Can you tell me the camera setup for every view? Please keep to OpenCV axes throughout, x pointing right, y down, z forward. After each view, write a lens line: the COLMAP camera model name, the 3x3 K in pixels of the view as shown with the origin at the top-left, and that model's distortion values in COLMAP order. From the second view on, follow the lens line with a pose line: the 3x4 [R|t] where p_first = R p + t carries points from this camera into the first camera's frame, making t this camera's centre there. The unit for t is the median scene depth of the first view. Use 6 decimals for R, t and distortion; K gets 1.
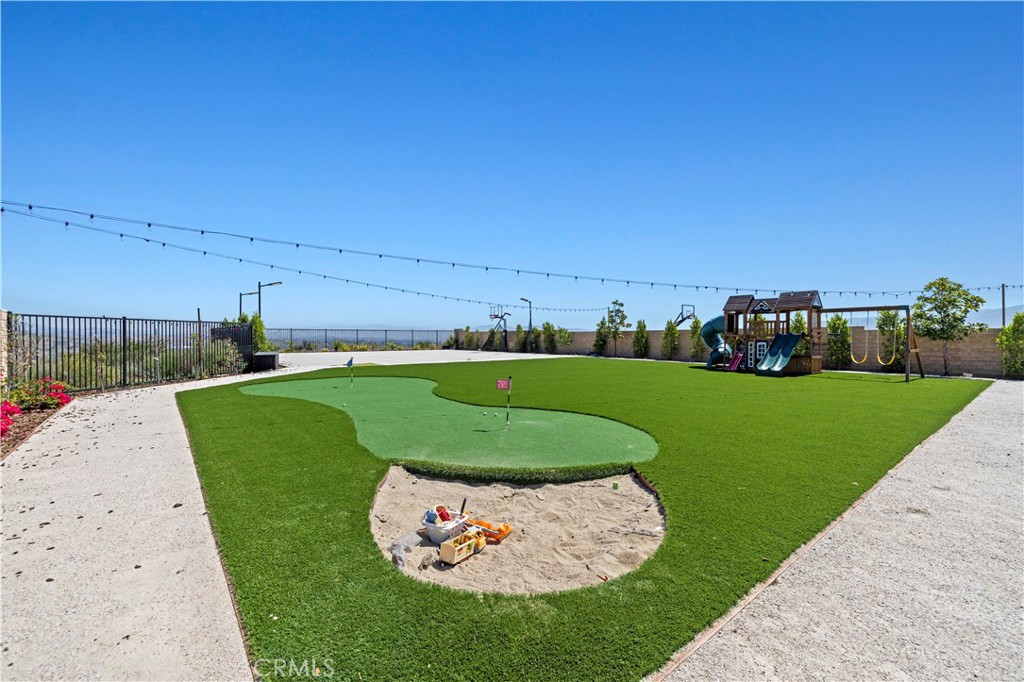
lens RADIAL K [[434.6, 0, 512.0], [0, 434.6, 341.0], [0, 0, 1]] dist [0.009490, -0.000175]
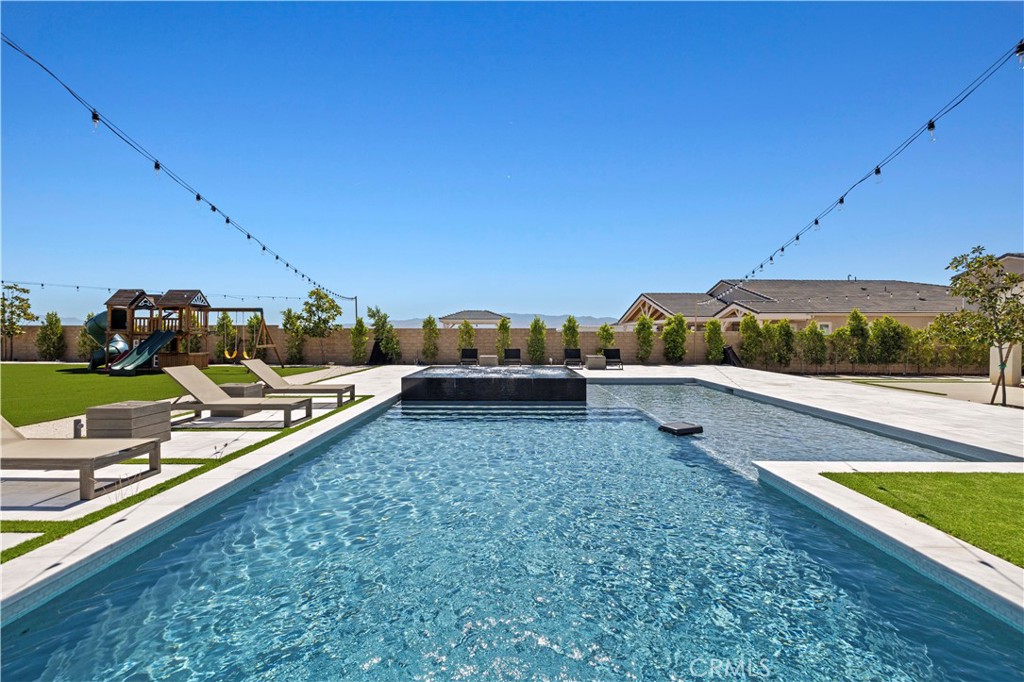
lens RADIAL K [[434.6, 0, 512.0], [0, 434.6, 341.0], [0, 0, 1]] dist [0.009490, -0.000175]
pose [[0.640794, -0.011867, 0.767621, 0.354998], [0.004737, 0.999923, 0.011503, -0.001987], [-0.767698, -0.003735, 0.640801, -0.231438]]
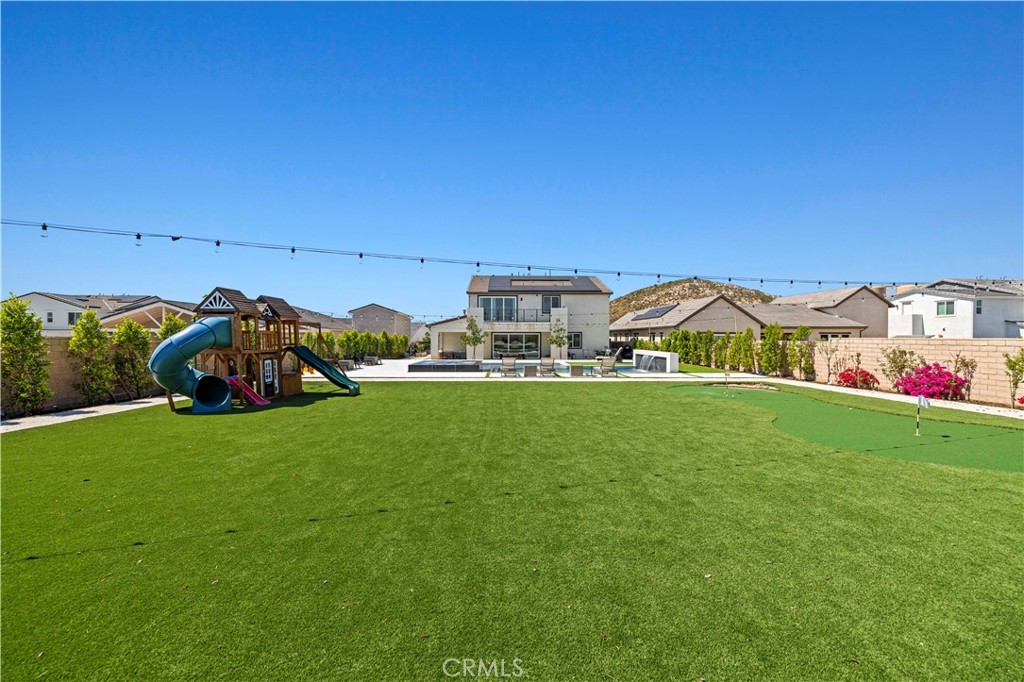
lens RADIAL K [[434.6, 0, 512.0], [0, 434.6, 341.0], [0, 0, 1]] dist [0.009490, -0.000175]
pose [[-0.780320, -0.006251, 0.625350, -0.202956], [-0.000379, 0.999955, 0.009522, -0.036476], [-0.625381, 0.007193, -0.780287, 1.315130]]
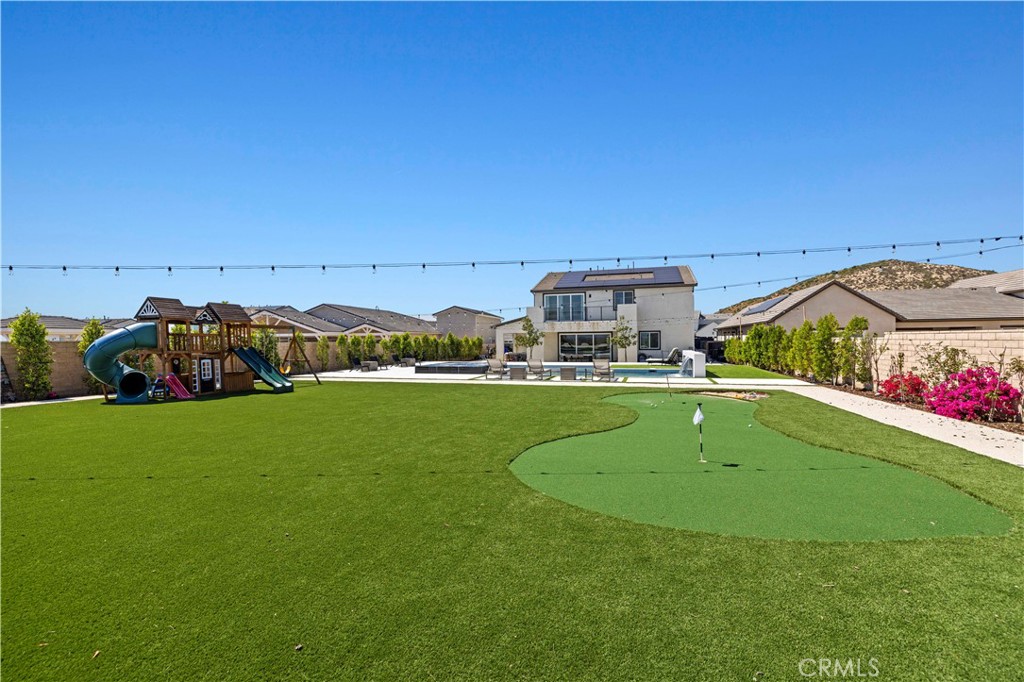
lens RADIAL K [[460.7, 0, 512.0], [0, 460.7, 341.0], [0, 0, 1]] dist [-0.002595, 0.000086]
pose [[-0.550007, 0.003231, 0.835154, -0.483006], [0.011086, 0.999933, 0.003433, -0.028960], [-0.835086, 0.011147, -0.550006, 0.988143]]
